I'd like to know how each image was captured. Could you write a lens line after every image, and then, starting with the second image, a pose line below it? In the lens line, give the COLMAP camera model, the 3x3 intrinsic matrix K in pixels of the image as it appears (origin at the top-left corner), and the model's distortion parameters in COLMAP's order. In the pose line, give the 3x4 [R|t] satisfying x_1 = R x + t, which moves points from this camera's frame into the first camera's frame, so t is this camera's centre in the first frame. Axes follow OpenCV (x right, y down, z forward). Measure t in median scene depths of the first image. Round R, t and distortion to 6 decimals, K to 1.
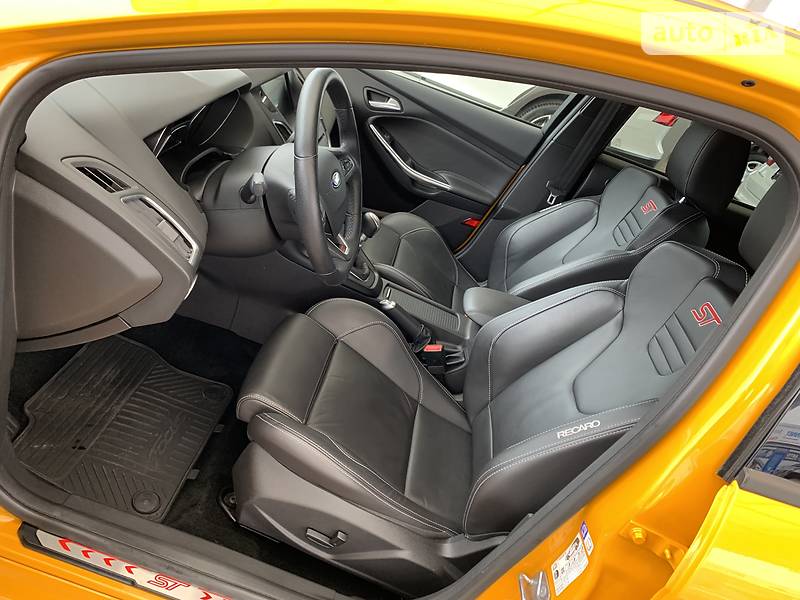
lens RADIAL K [[613.7, 0, 399.5], [0, 613.7, 300.0], [0, 0, 1]] dist [0.041593, -0.062229]
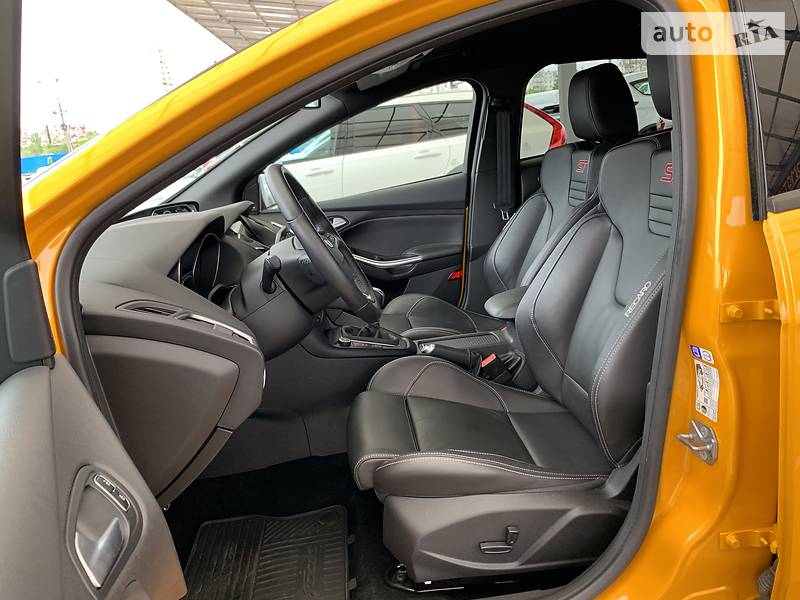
lens RADIAL K [[613.7, 0, 403.4], [0, 613.7, 293.9], [0, 0, 1]] dist [0.041593, -0.062229]
pose [[0.847581, -0.524609, 0.079944, -0.096216], [0.526858, 0.813880, -0.244990, 0.175879], [0.063460, 0.249768, 0.966224, -0.046032]]
